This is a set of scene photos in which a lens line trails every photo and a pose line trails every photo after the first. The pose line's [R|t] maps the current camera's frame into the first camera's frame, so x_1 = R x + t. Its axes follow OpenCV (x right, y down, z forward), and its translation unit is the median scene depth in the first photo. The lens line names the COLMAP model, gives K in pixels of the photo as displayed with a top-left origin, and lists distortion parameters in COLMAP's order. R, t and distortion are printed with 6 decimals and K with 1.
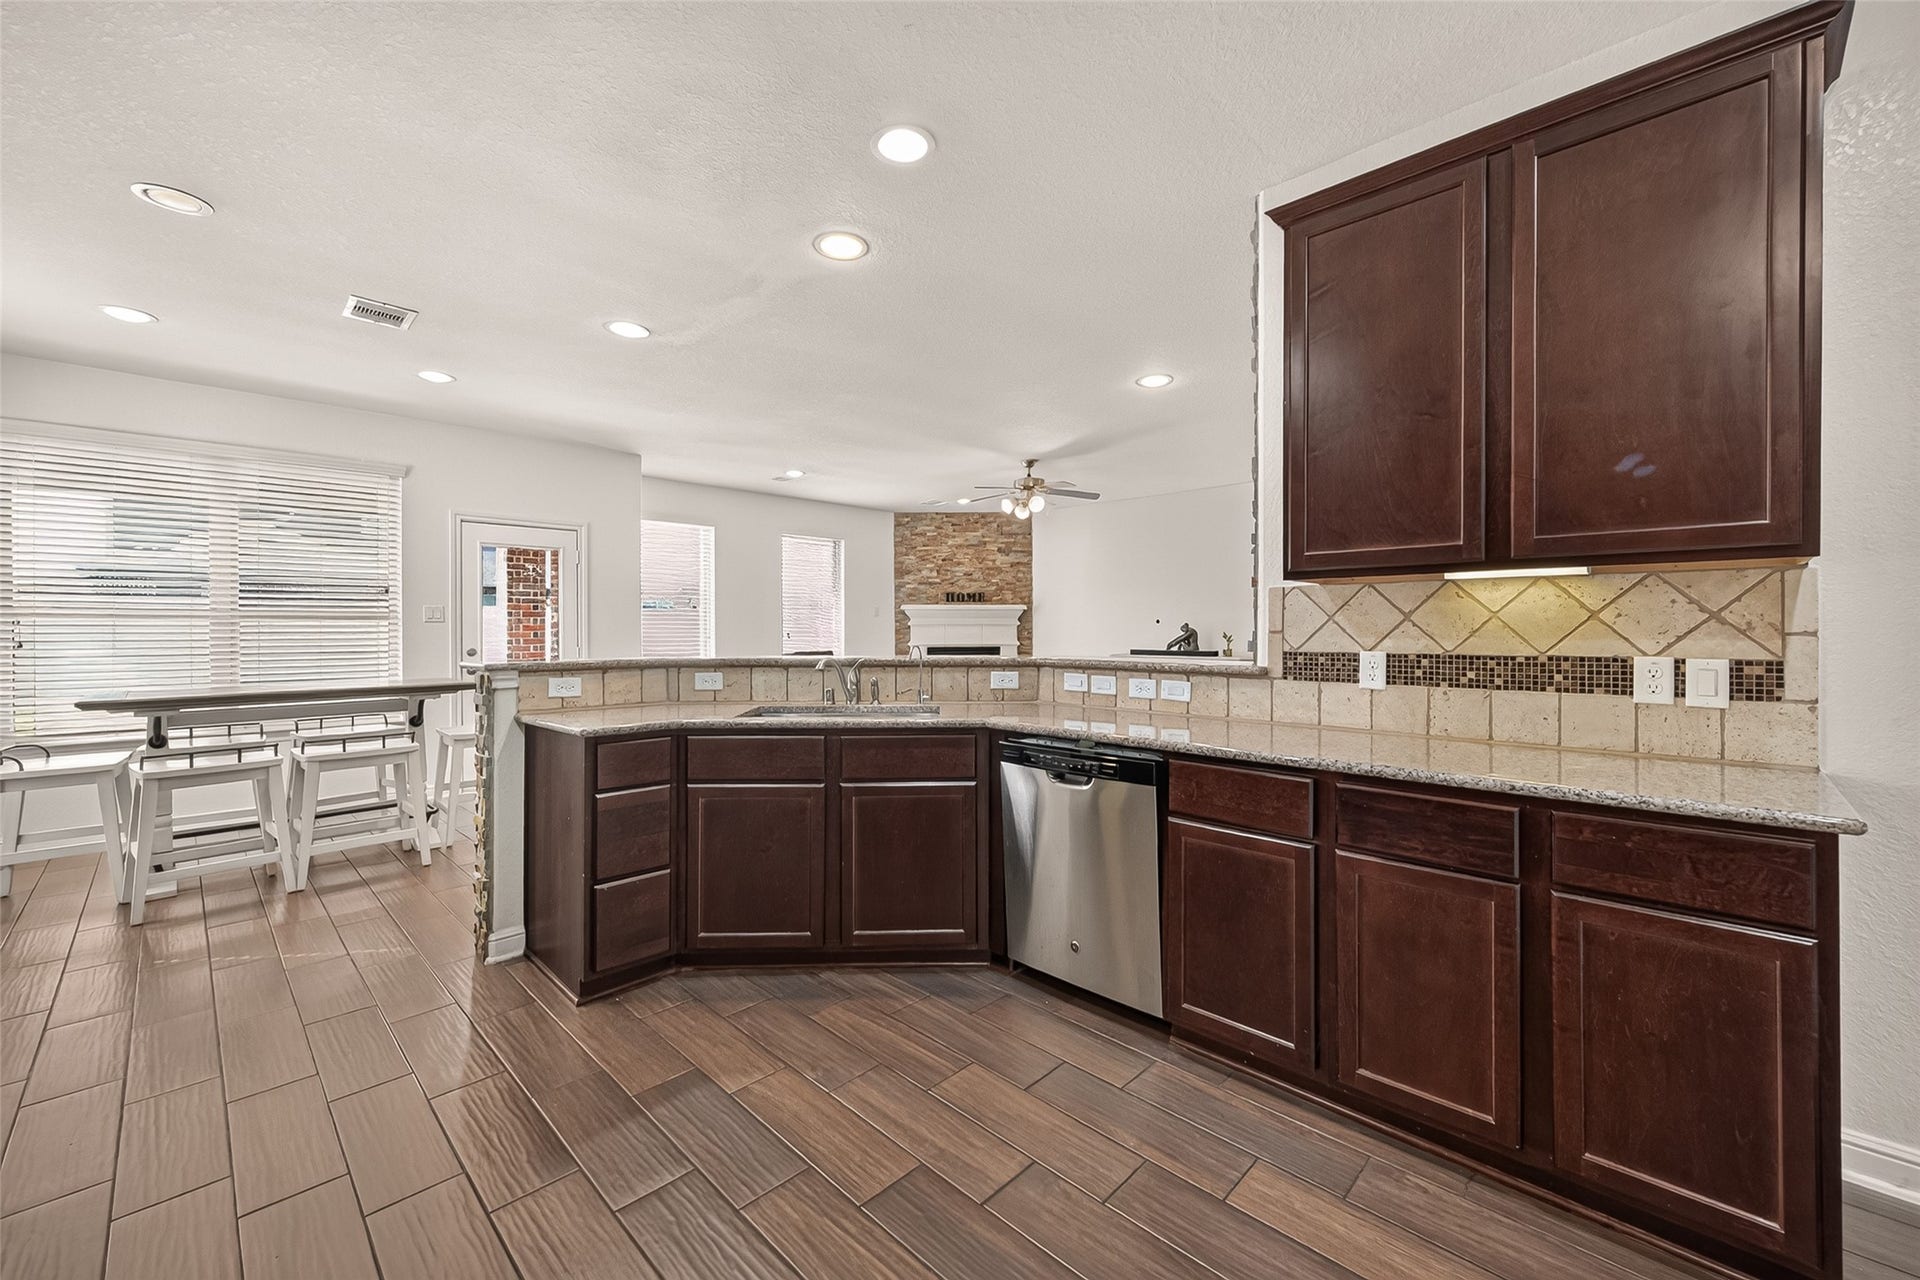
lens RADIAL K [[766.7, 0, 962.6], [0, 766.7, 629.0], [0, 0, 1]] dist [0.002181, 0.000044]
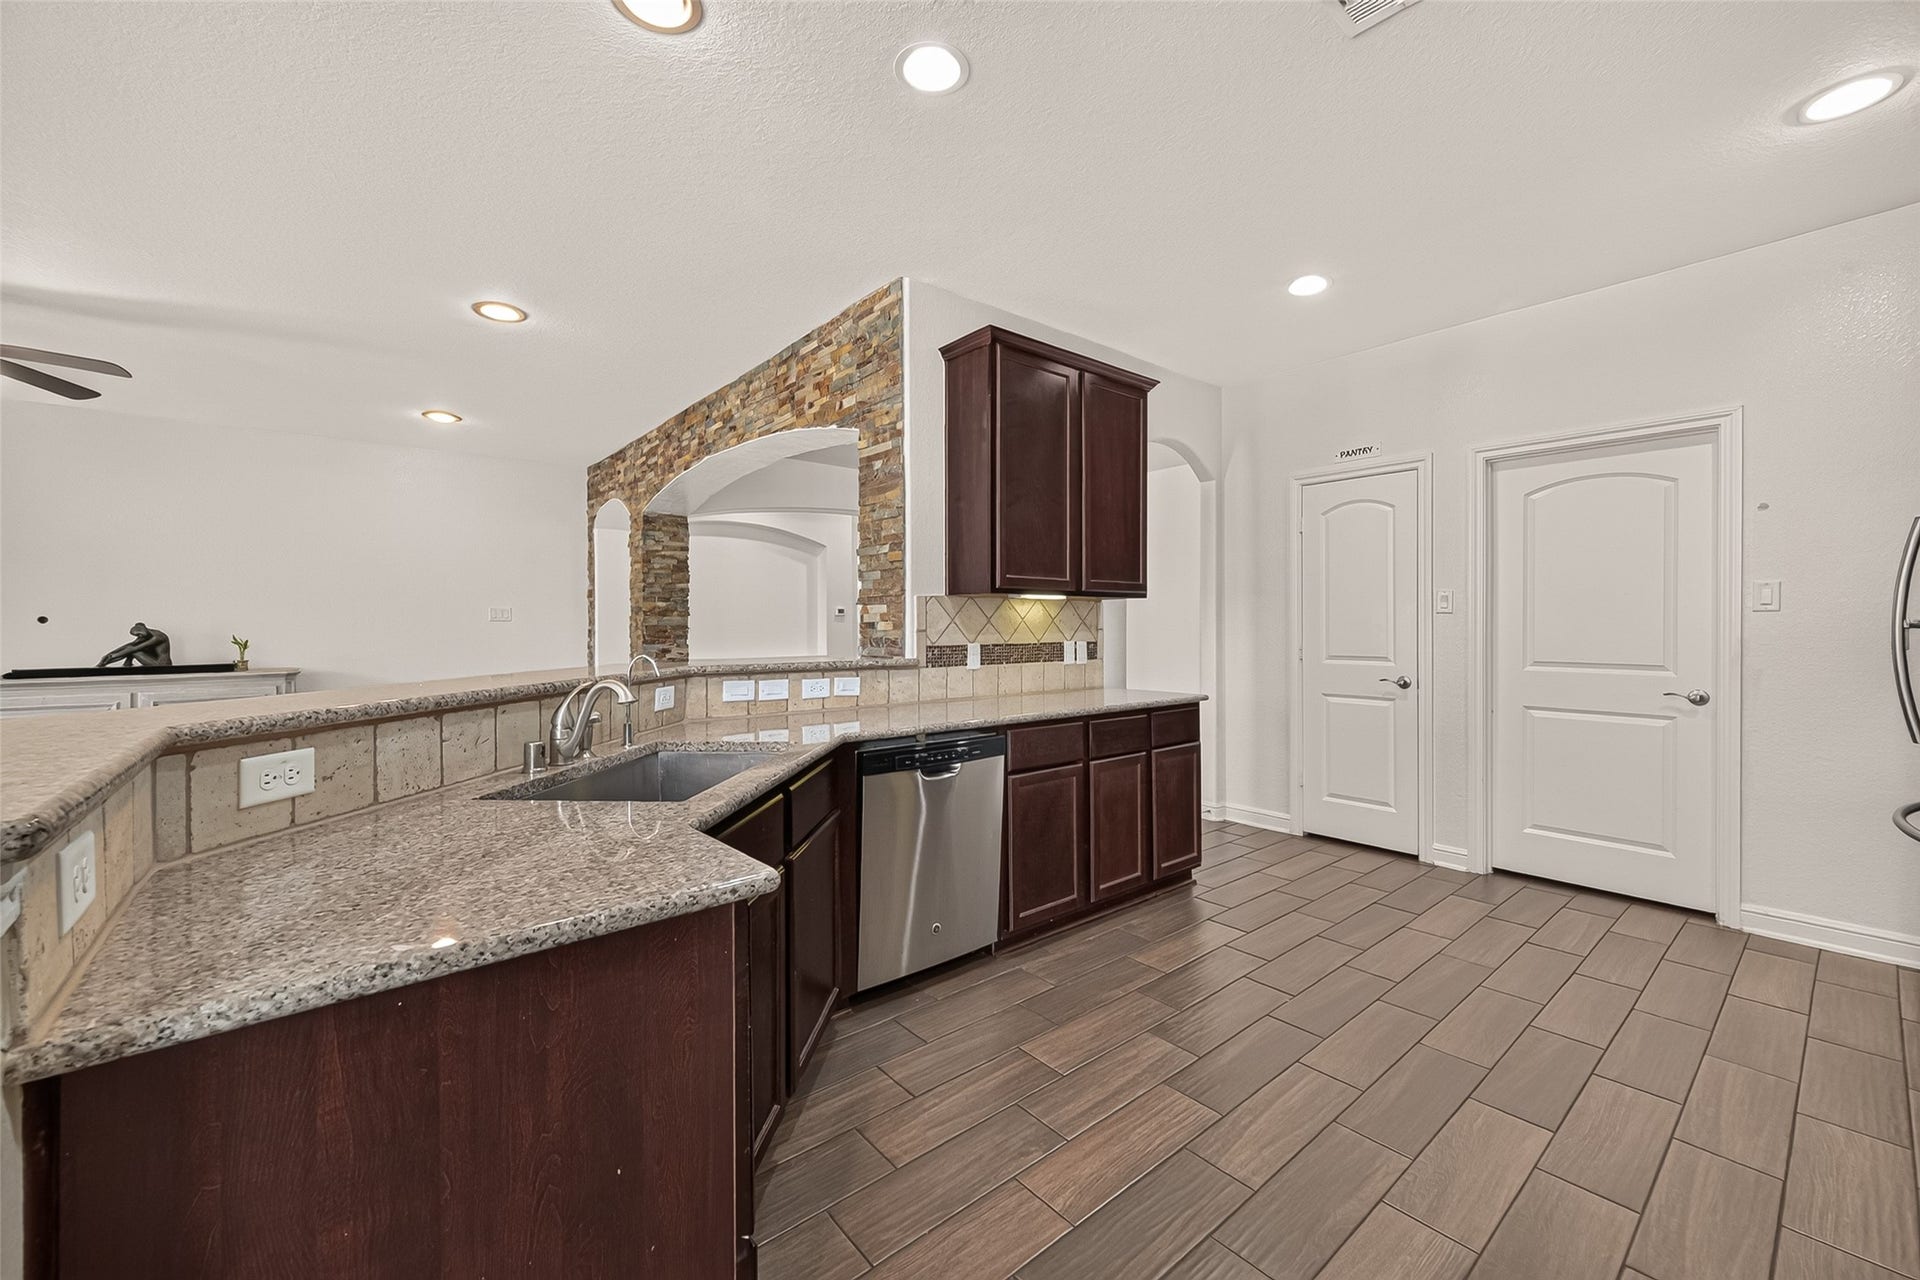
lens RADIAL K [[766.7, 0, 962.6], [0, 766.7, 629.0], [0, 0, 1]] dist [0.002181, 0.000044]
pose [[0.089669, -0.003252, 0.995966, -0.905510], [0.005140, 0.999983, 0.002802, -0.002567], [-0.995958, 0.004868, 0.089684, 0.867143]]
